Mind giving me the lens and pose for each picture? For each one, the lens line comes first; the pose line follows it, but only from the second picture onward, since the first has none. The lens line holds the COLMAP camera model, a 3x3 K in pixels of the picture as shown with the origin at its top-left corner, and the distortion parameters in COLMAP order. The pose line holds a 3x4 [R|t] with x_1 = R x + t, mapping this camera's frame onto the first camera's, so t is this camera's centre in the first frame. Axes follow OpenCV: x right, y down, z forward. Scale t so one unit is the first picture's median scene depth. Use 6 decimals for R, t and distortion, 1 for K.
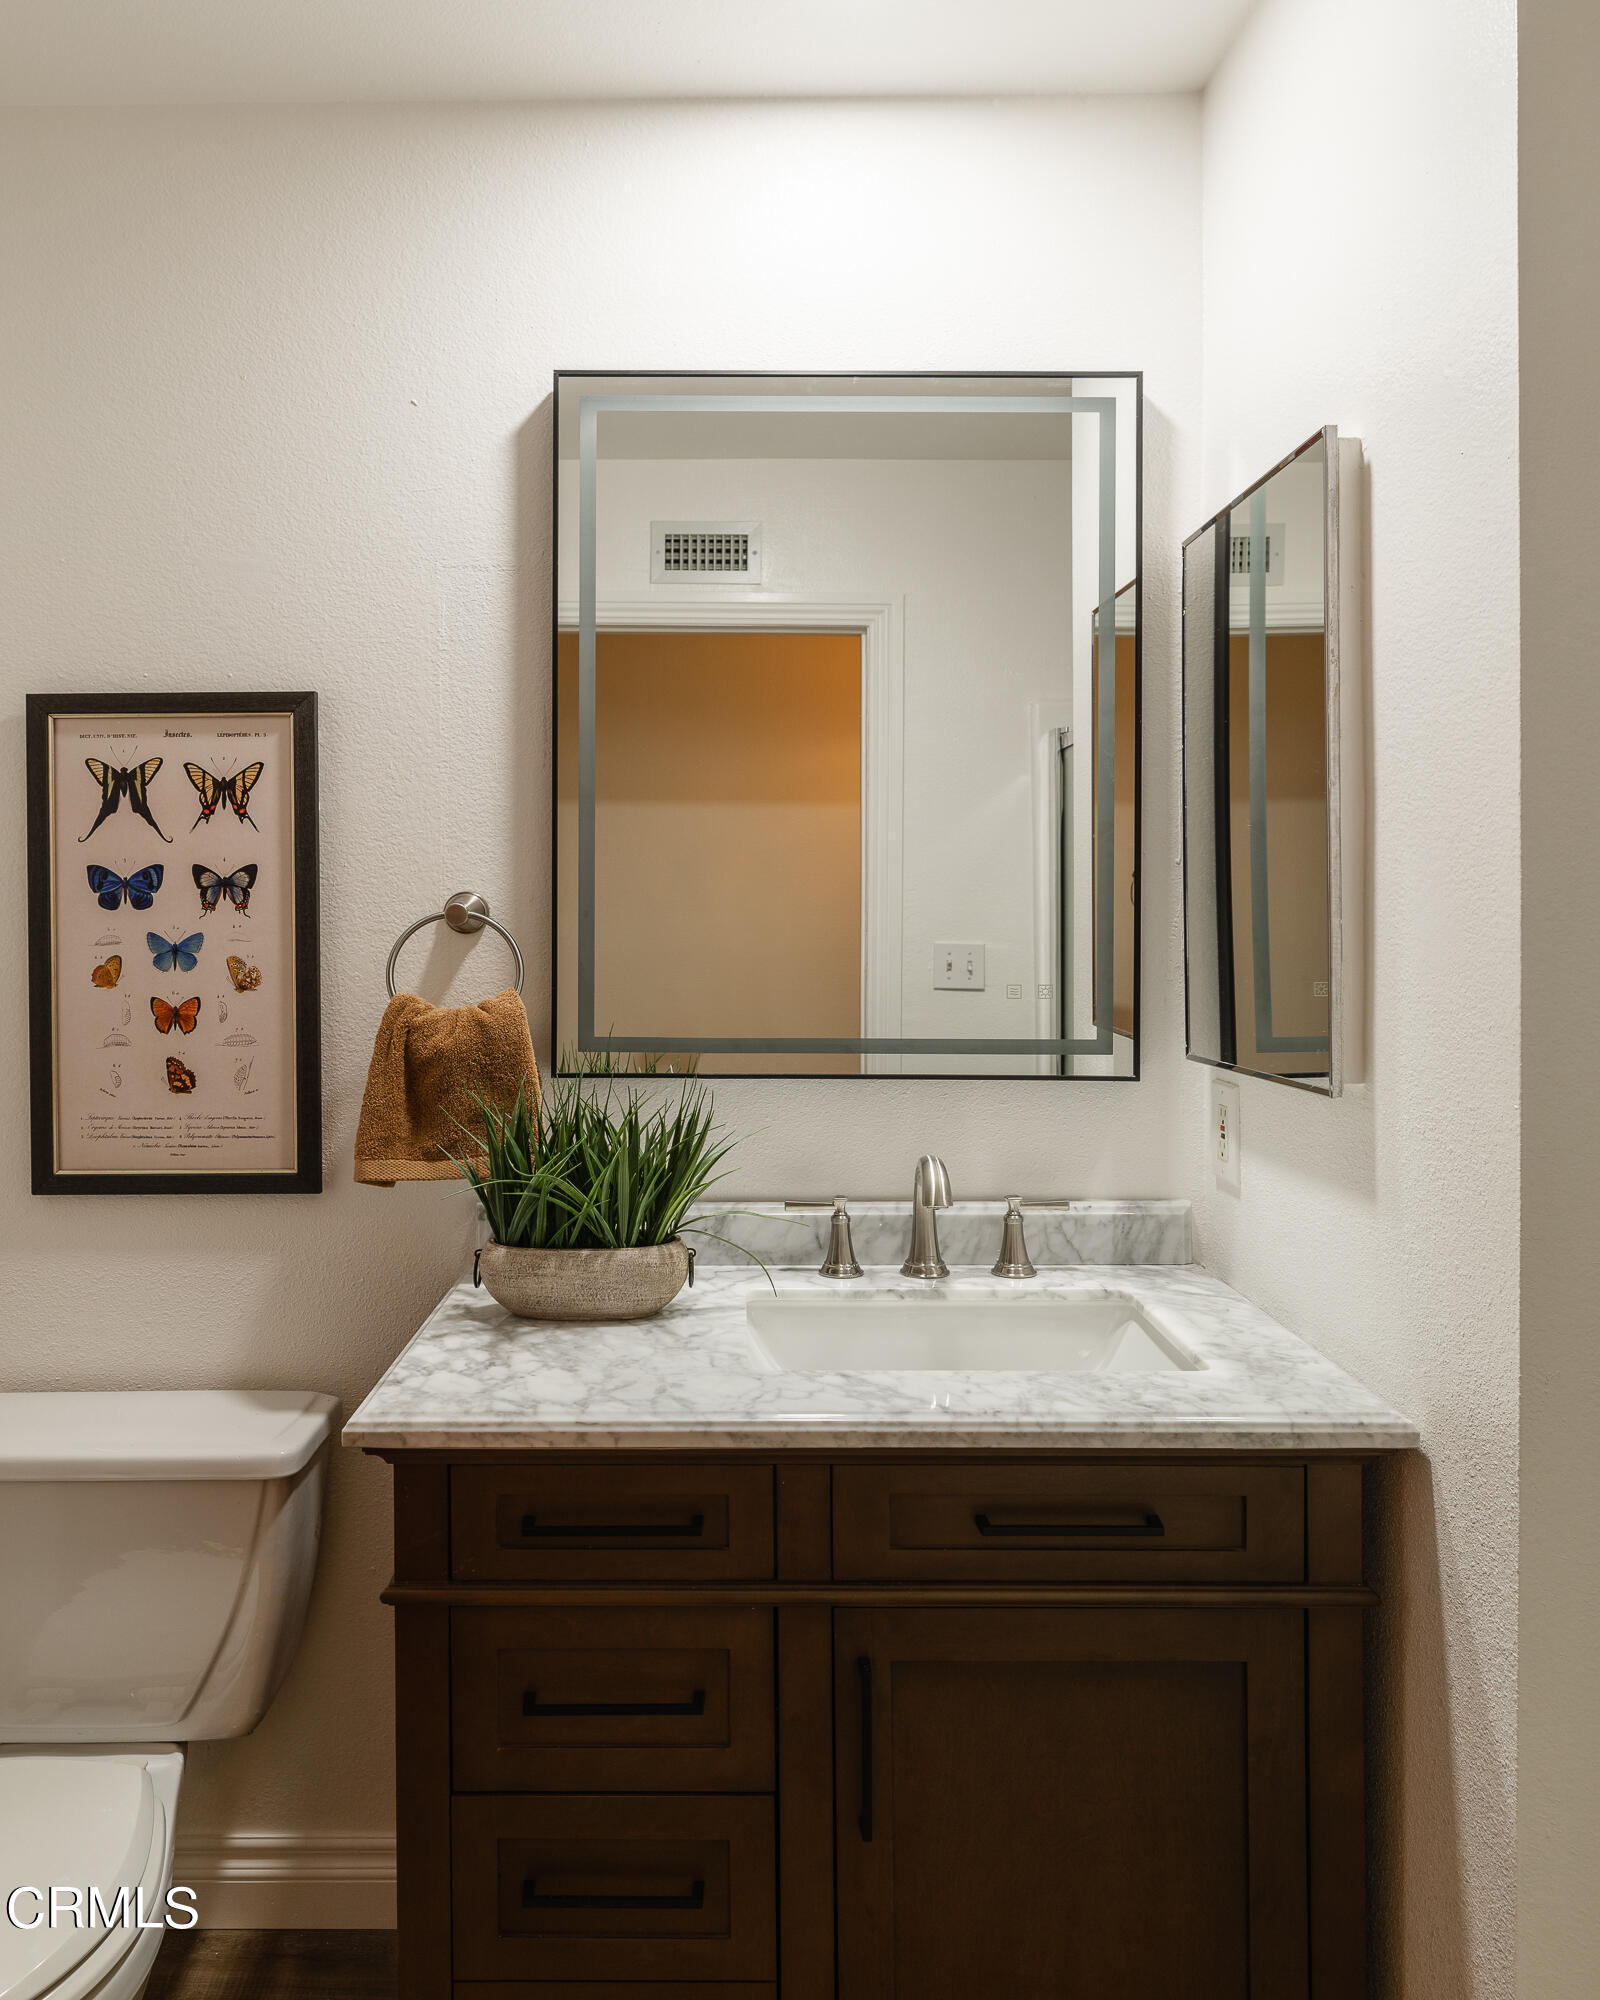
lens RADIAL K [[1389.0, 0, 485.4], [0, 1389.0, 864.2], [0, 0, 1]] dist [-0.002189, -0.002048]
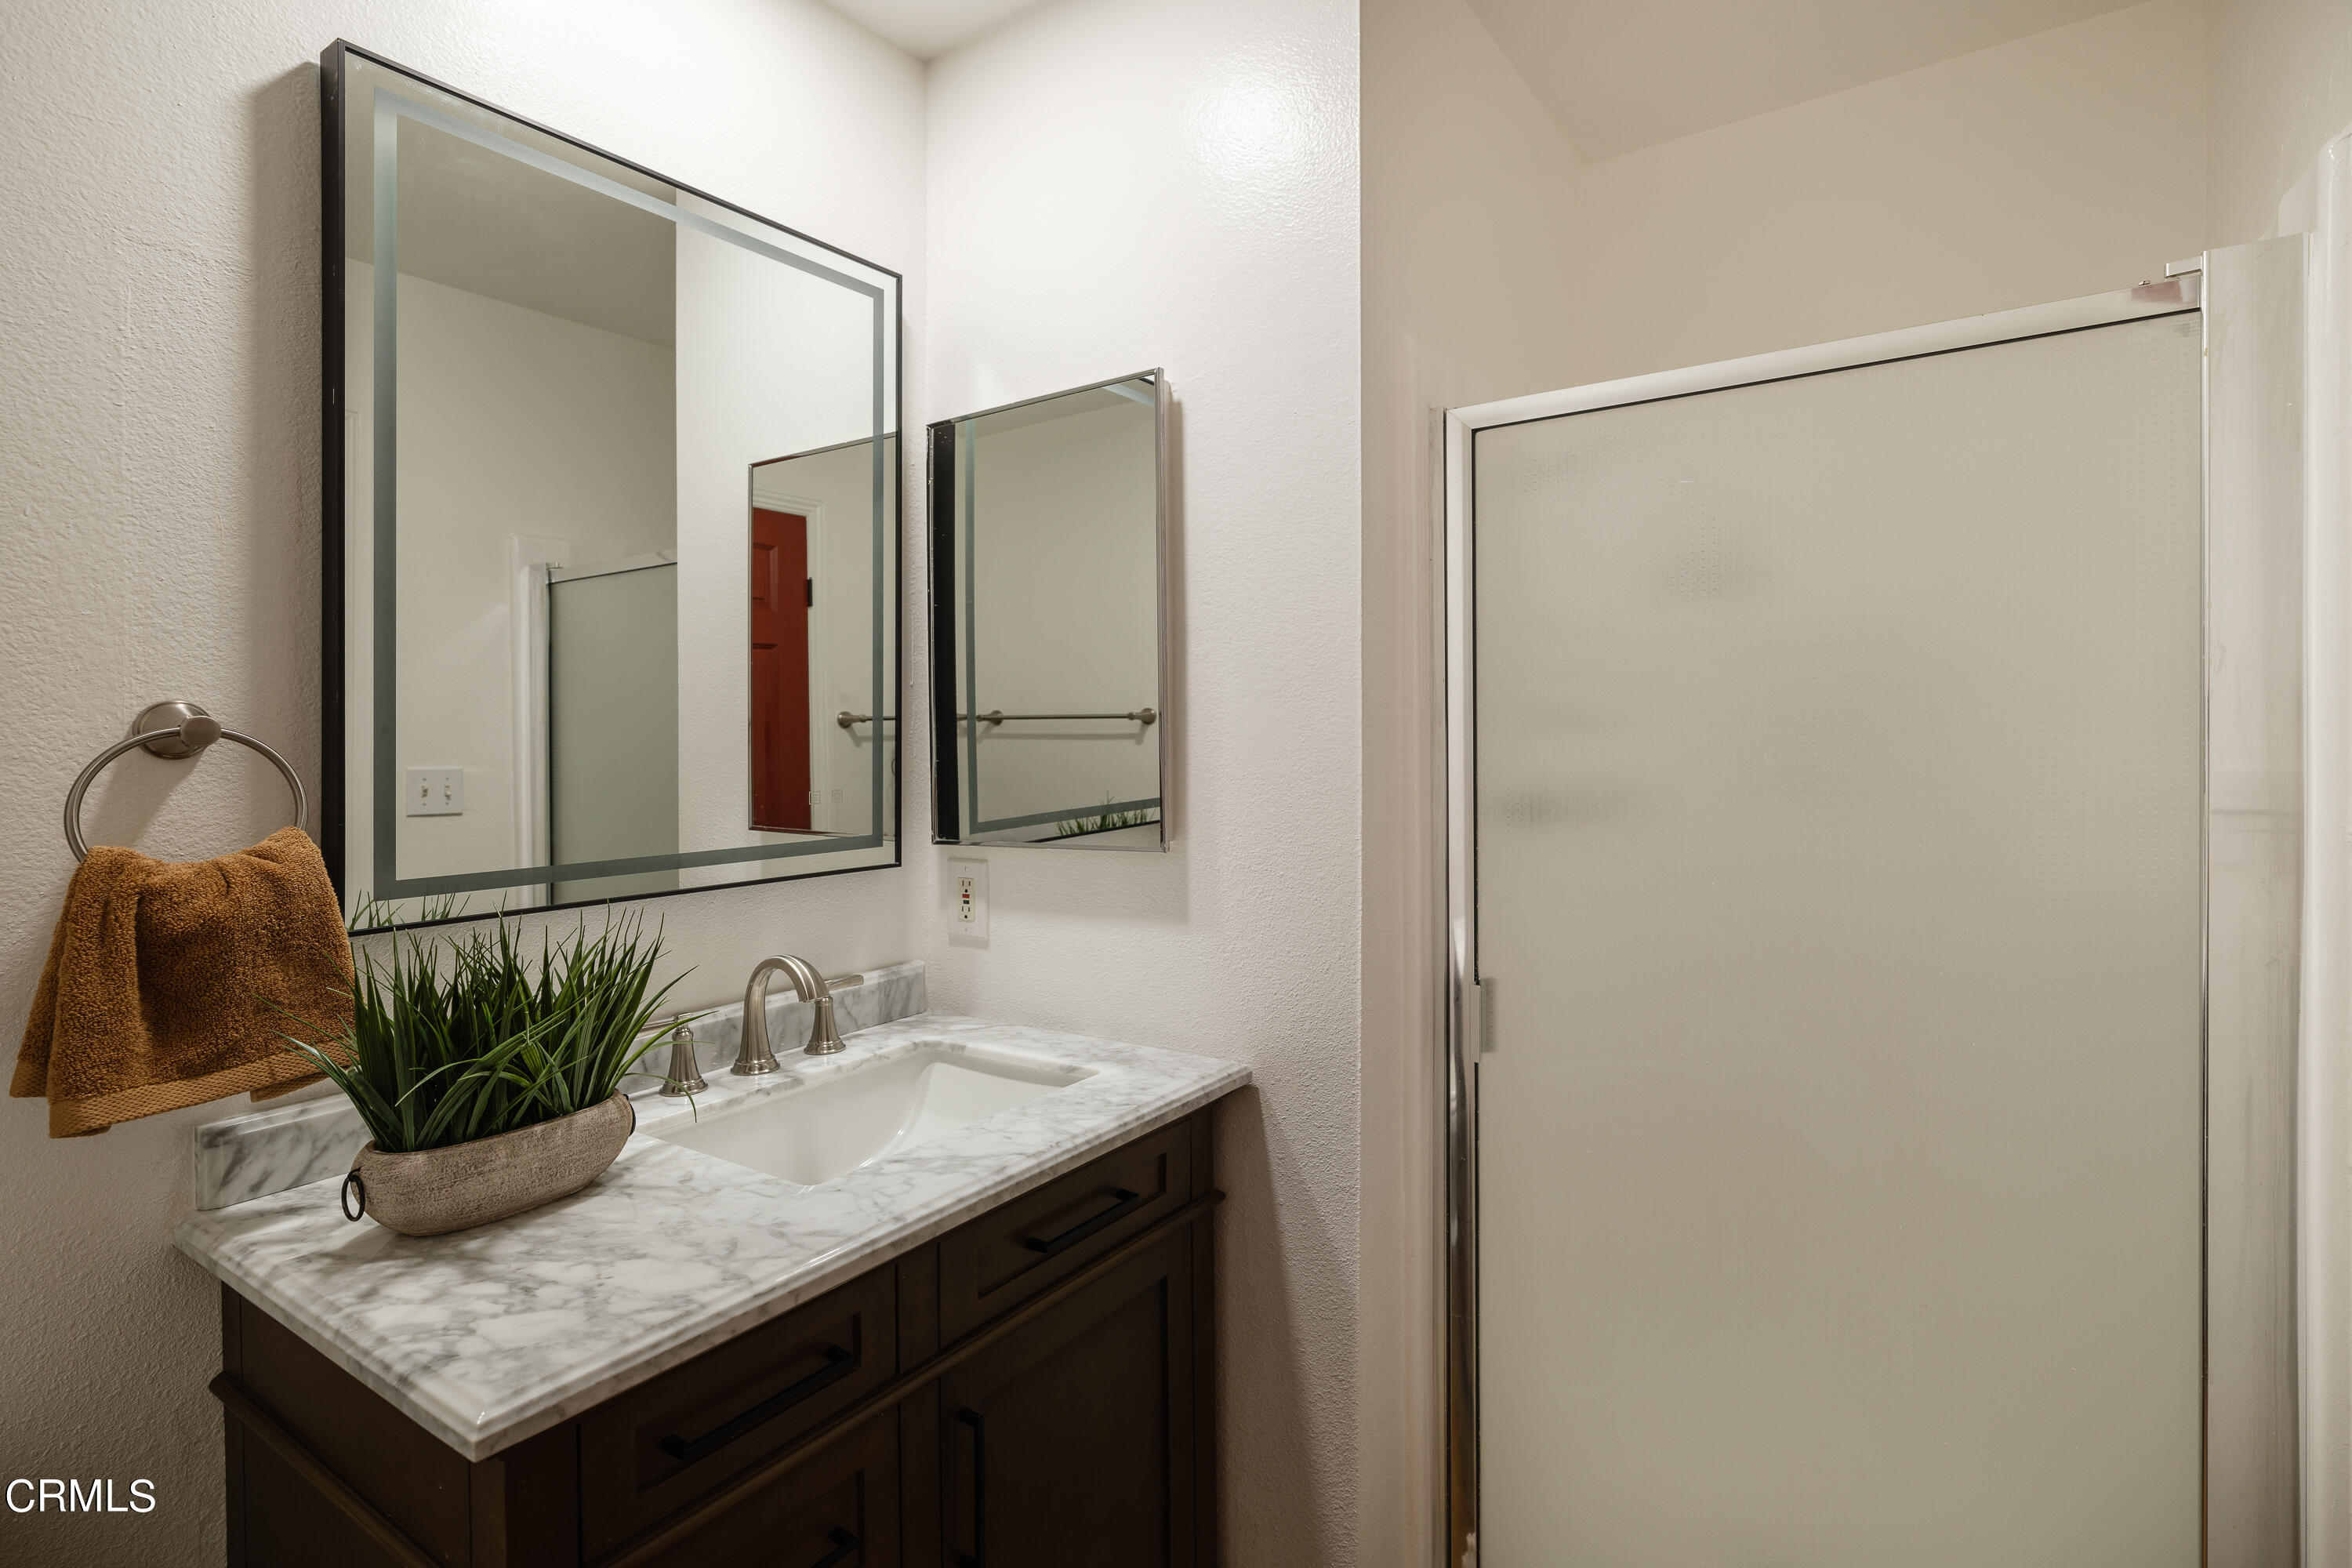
lens RADIAL K [[1214.7, 0, 1179.9], [0, 1214.7, 707.5], [0, 0, 1]] dist [-0.000456, 0.000527]
pose [[0.532694, 0.010242, 0.846246, -0.329669], [-0.016076, 0.999869, -0.001982, 0.019659], [-0.846155, -0.012549, 0.532789, 0.271644]]
